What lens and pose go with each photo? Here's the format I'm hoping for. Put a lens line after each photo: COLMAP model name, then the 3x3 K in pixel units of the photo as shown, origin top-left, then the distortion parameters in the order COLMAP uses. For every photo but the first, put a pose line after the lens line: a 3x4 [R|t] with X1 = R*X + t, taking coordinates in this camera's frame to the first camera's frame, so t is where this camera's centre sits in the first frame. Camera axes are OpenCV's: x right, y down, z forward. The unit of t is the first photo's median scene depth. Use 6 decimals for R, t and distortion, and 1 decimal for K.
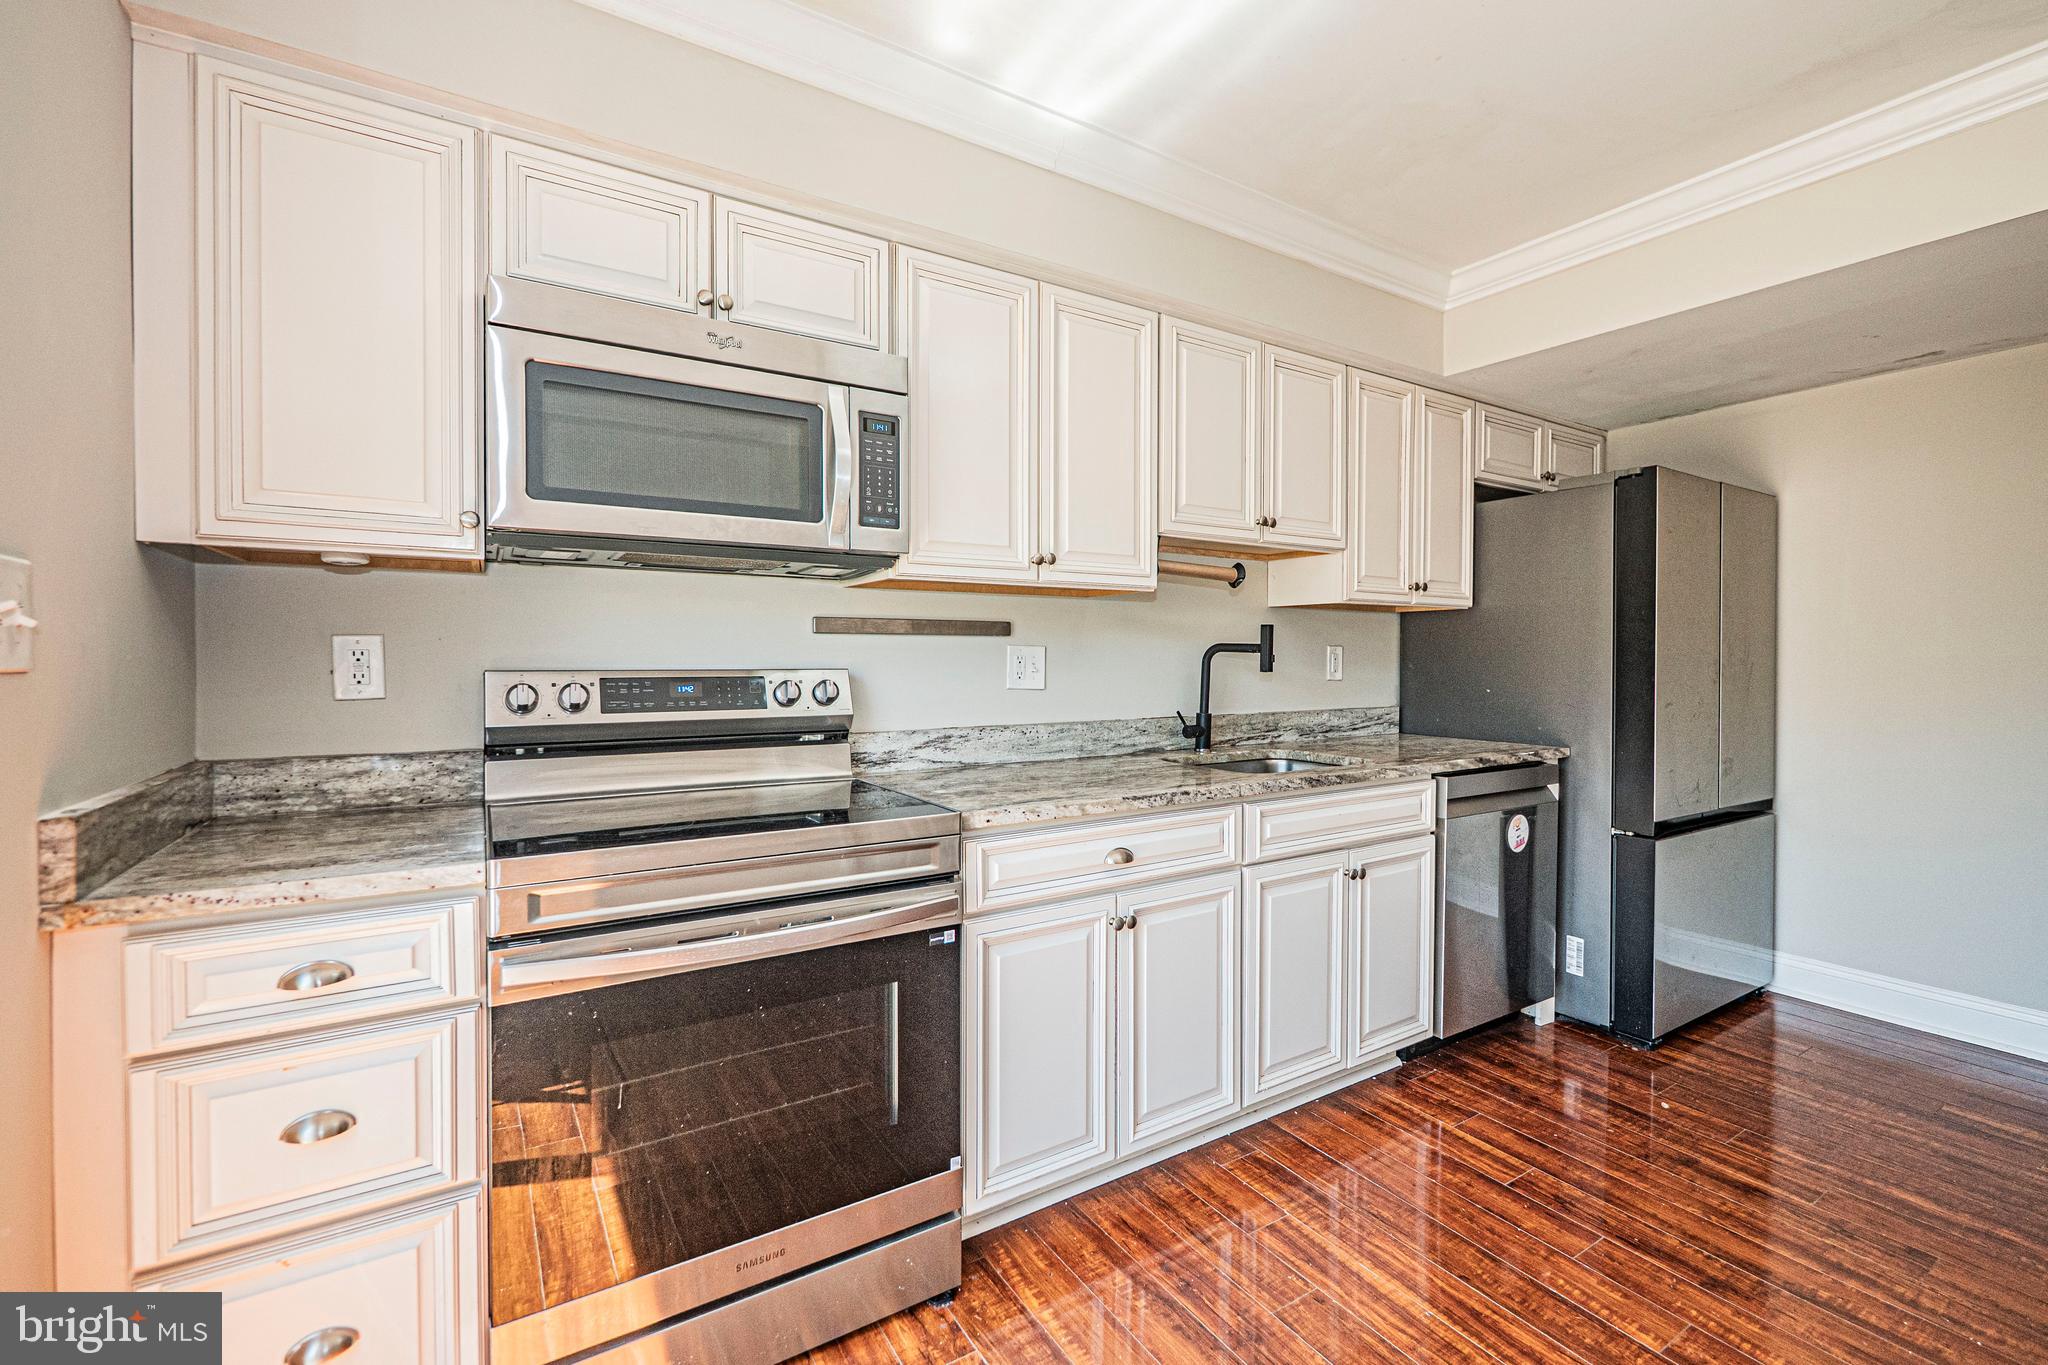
lens RADIAL K [[870.4, 0, 1021.3], [0, 870.4, 676.8], [0, 0, 1]] dist [-0.004700, 0.001156]
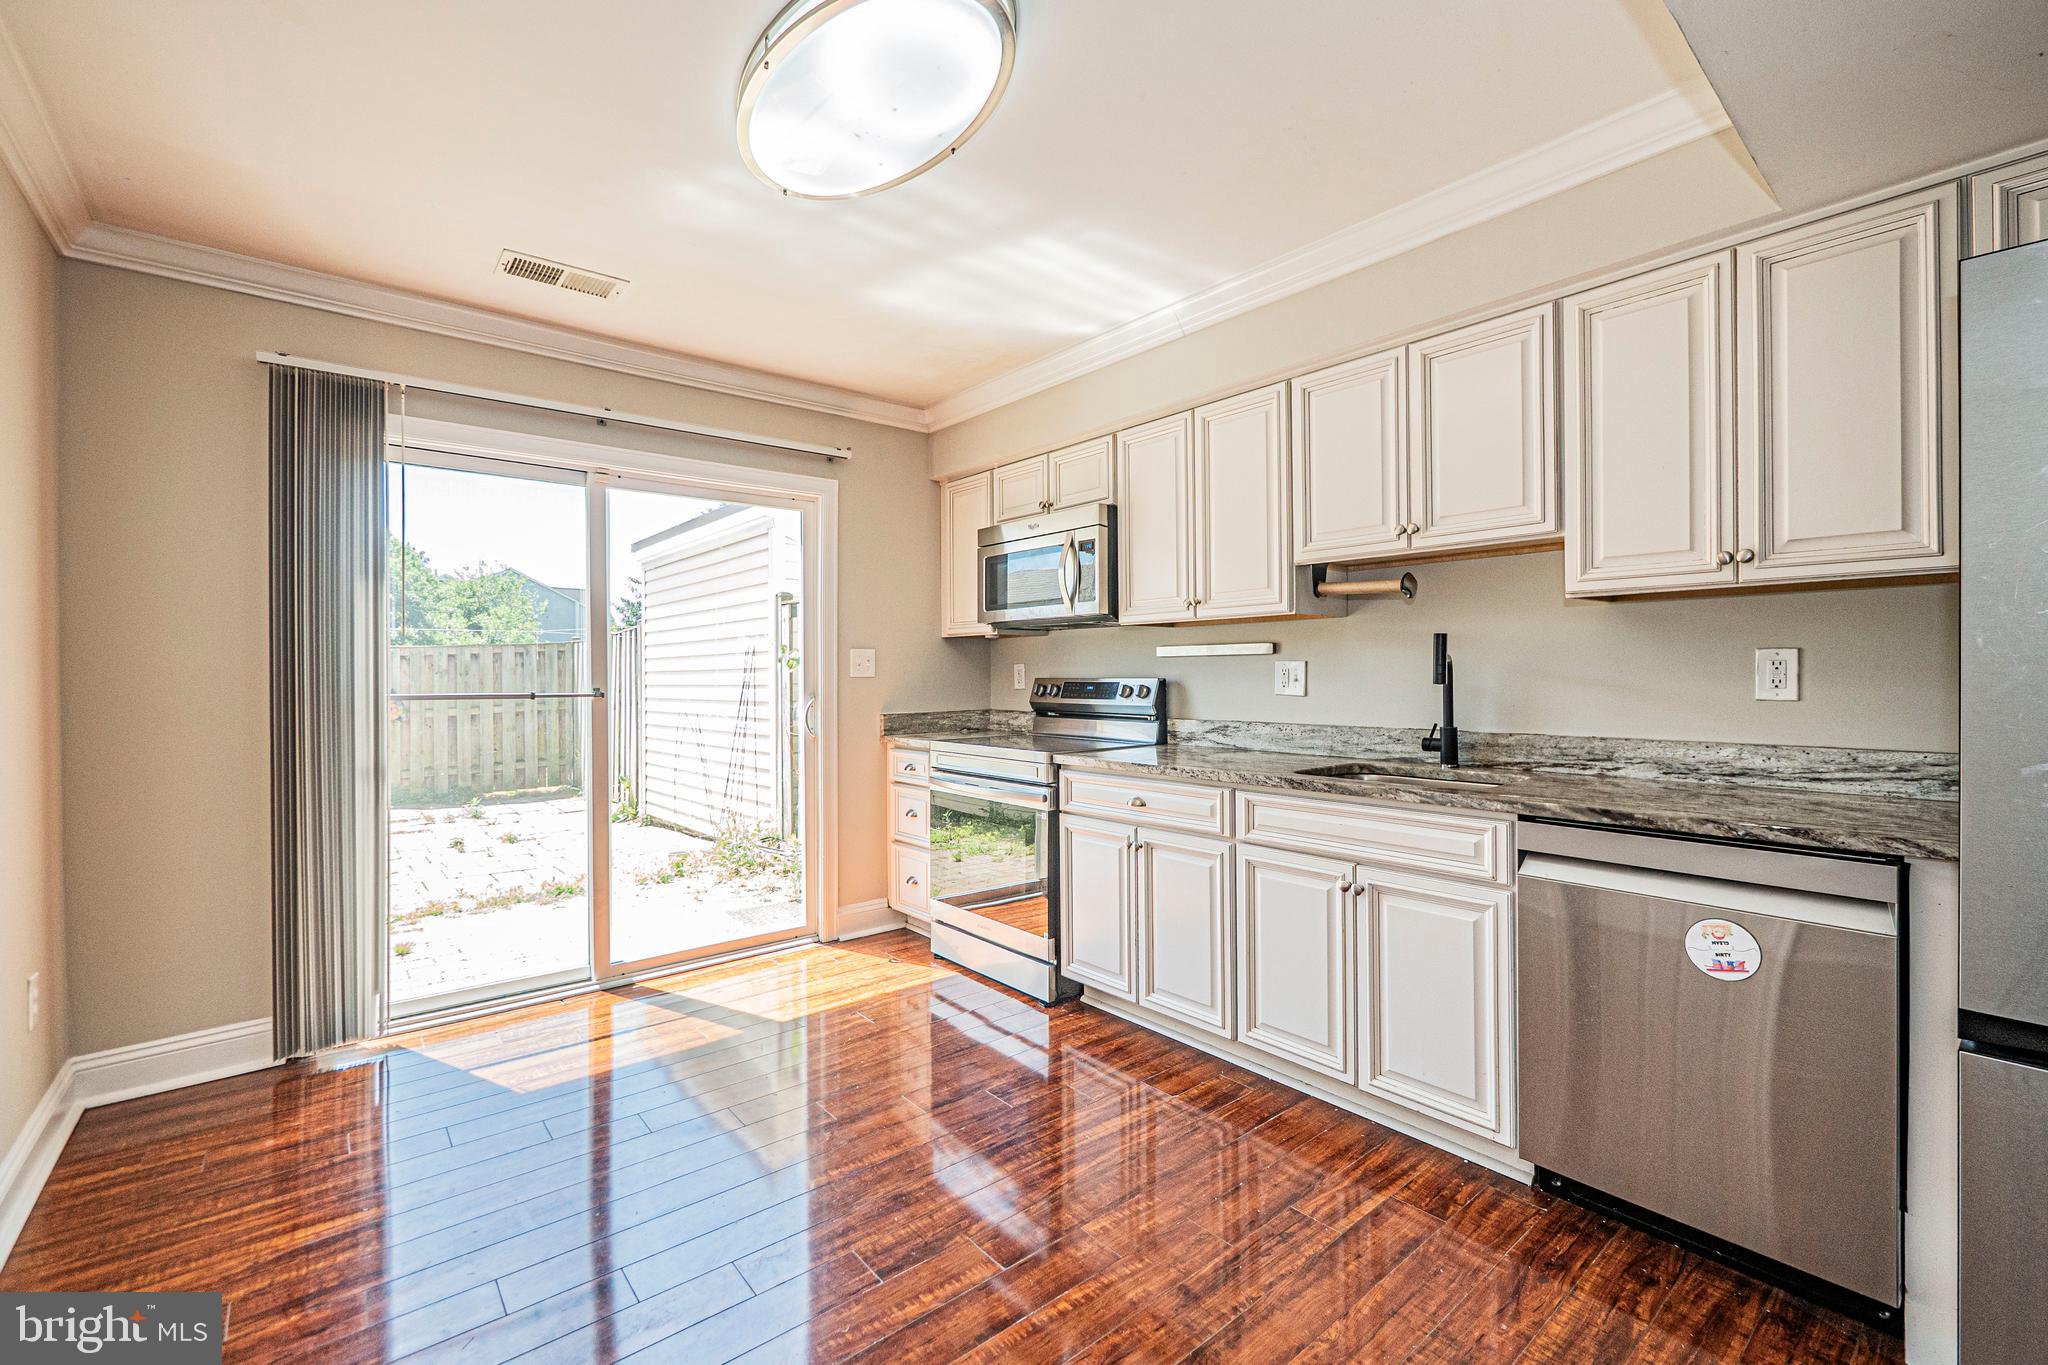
lens RADIAL K [[870.4, 0, 1024.0], [0, 870.4, 676.6], [0, 0, 1]] dist [-0.004700, 0.001156]
pose [[0.135230, 0.001738, -0.990813, 1.316575], [-0.014827, 0.999890, -0.000270, -0.007607], [0.990703, 0.014727, 0.135241, 0.496127]]
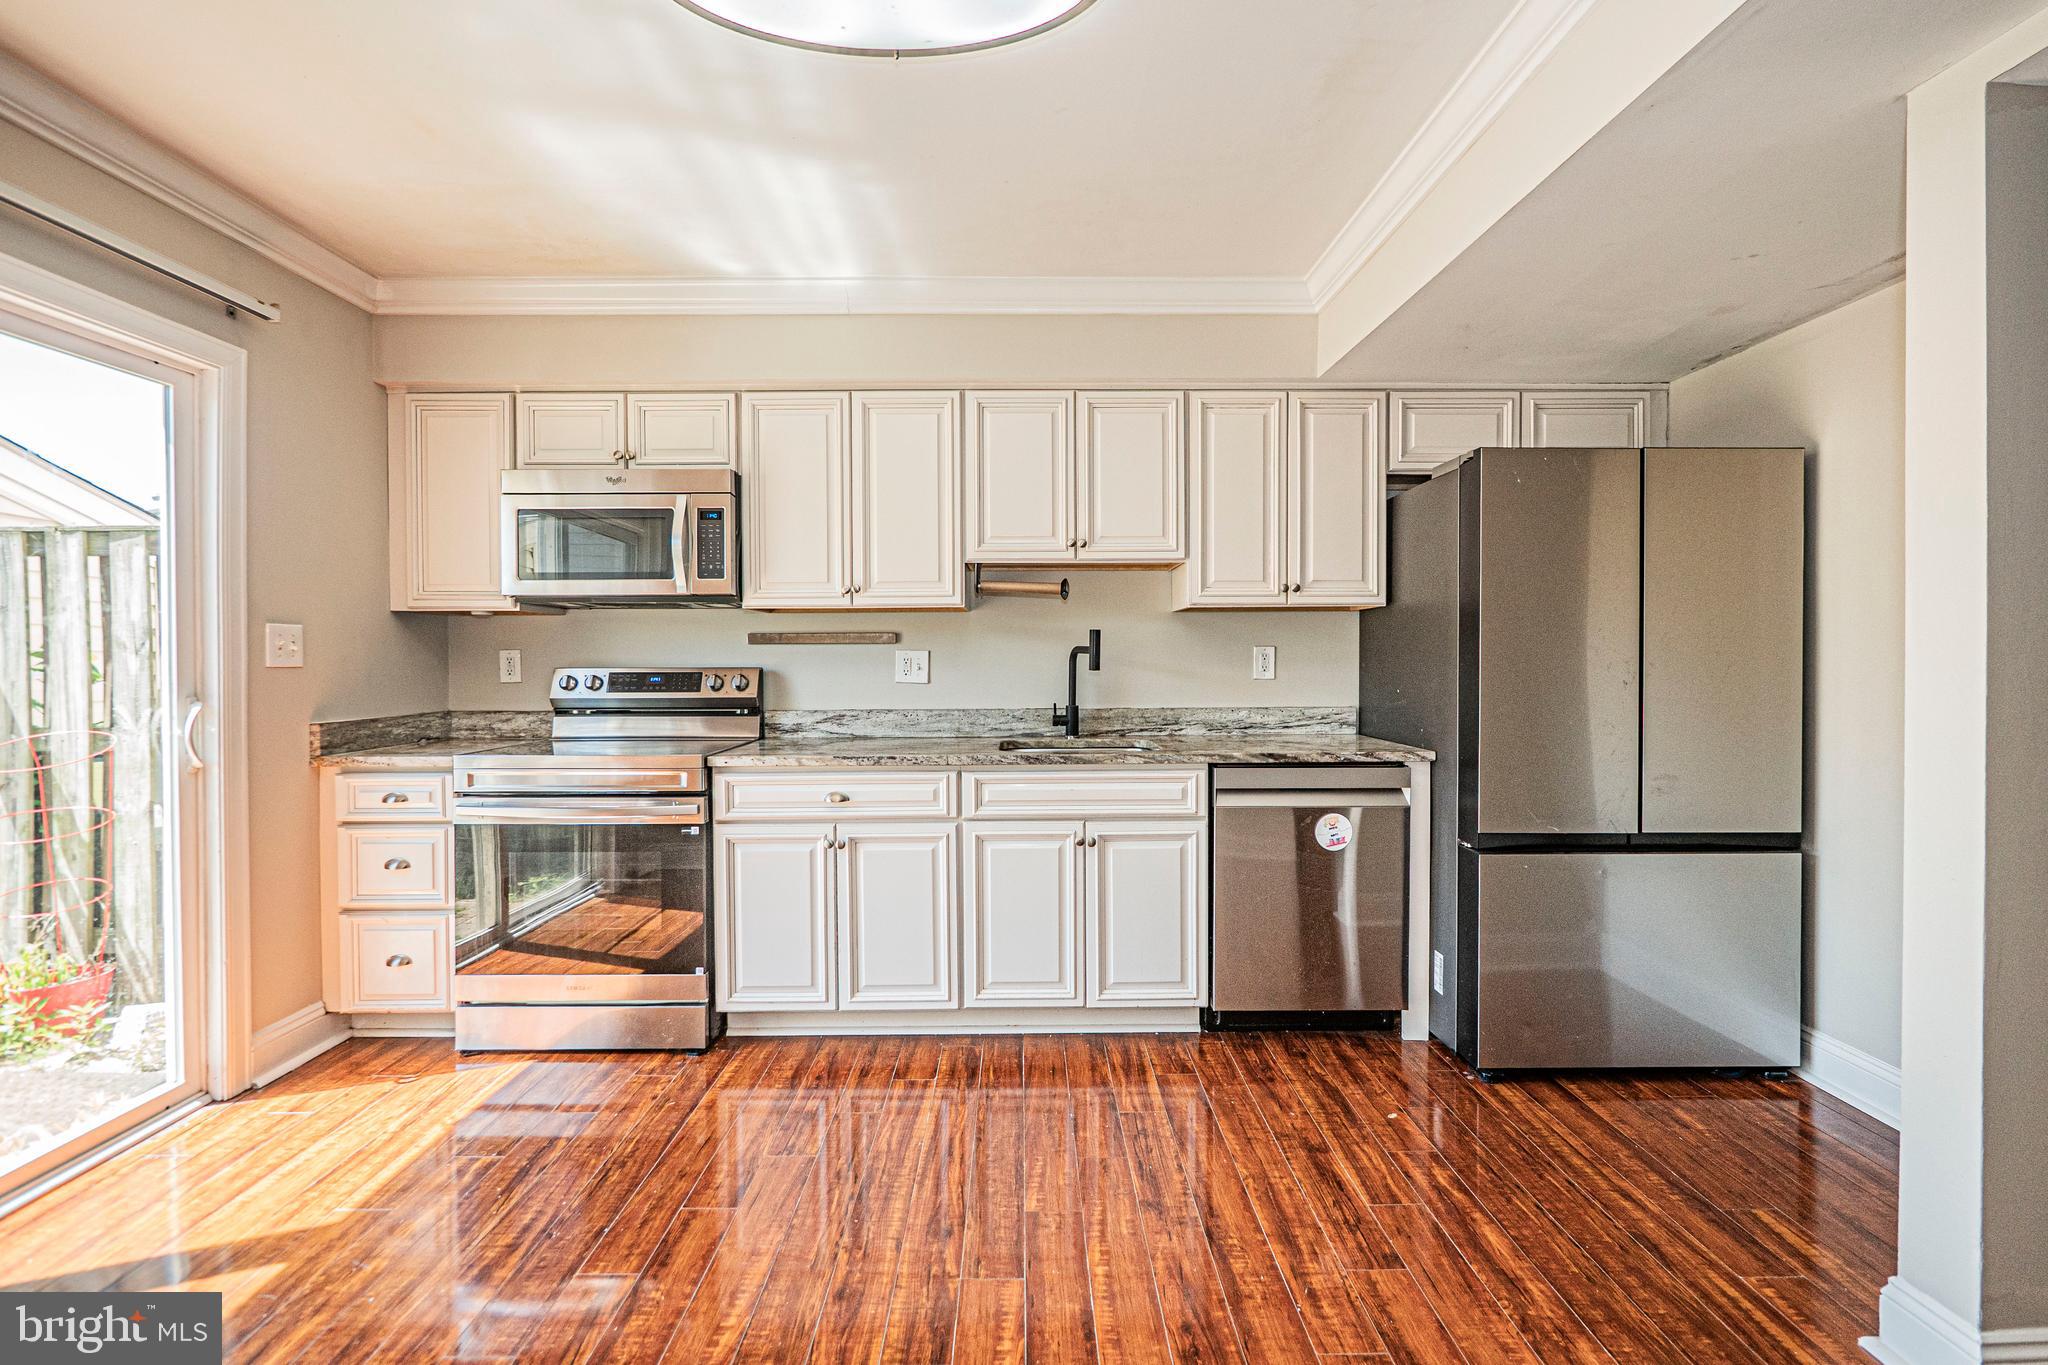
lens RADIAL K [[870.4, 0, 1020.0], [0, 870.4, 678.1], [0, 0, 1]] dist [-0.004700, 0.001156]
pose [[0.851310, 0.005584, -0.524634, 0.929395], [-0.005992, 0.999982, 0.000921, 0.004915], [0.524629, 0.002360, 0.851327, -0.050662]]
